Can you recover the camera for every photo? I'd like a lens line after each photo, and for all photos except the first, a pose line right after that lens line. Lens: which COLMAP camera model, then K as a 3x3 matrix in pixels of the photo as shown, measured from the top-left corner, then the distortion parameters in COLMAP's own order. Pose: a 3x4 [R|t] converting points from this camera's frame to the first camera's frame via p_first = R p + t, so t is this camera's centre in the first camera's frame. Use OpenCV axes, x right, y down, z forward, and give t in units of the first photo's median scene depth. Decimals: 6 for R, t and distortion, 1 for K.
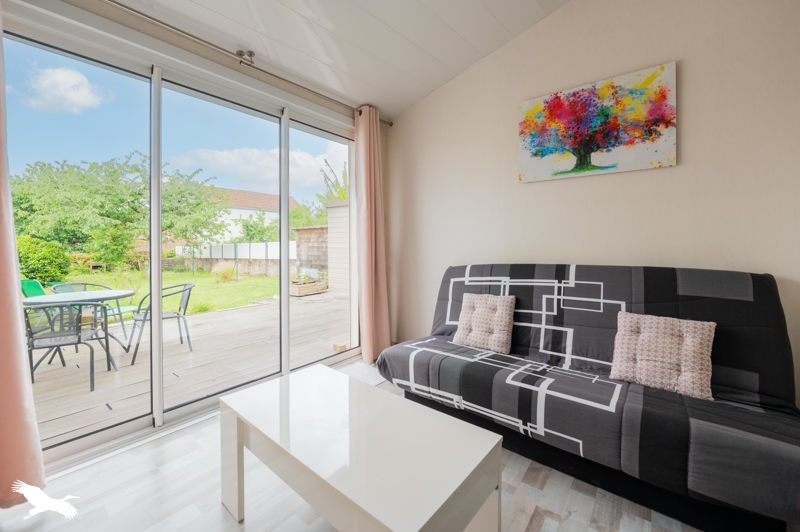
lens RADIAL K [[315.7, 0, 402.5], [0, 315.7, 245.2], [0, 0, 1]] dist [-0.011770, -0.002261]
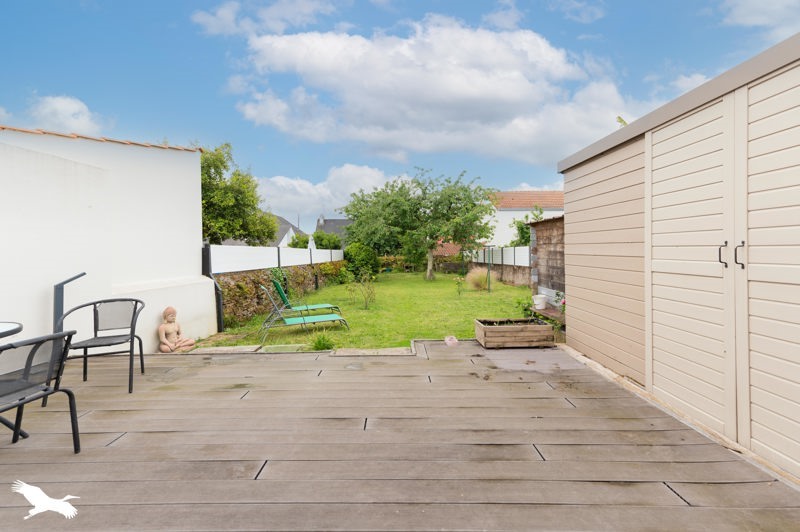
lens RADIAL K [[315.7, 0, 387.8], [0, 315.7, 247.0], [0, 0, 1]] dist [-0.011770, -0.002261]
pose [[0.586892, -0.010329, -0.809599, 0.003304], [0.005240, 0.999946, -0.008958, -0.000541], [0.809648, 0.001015, 0.586914, 0.929874]]
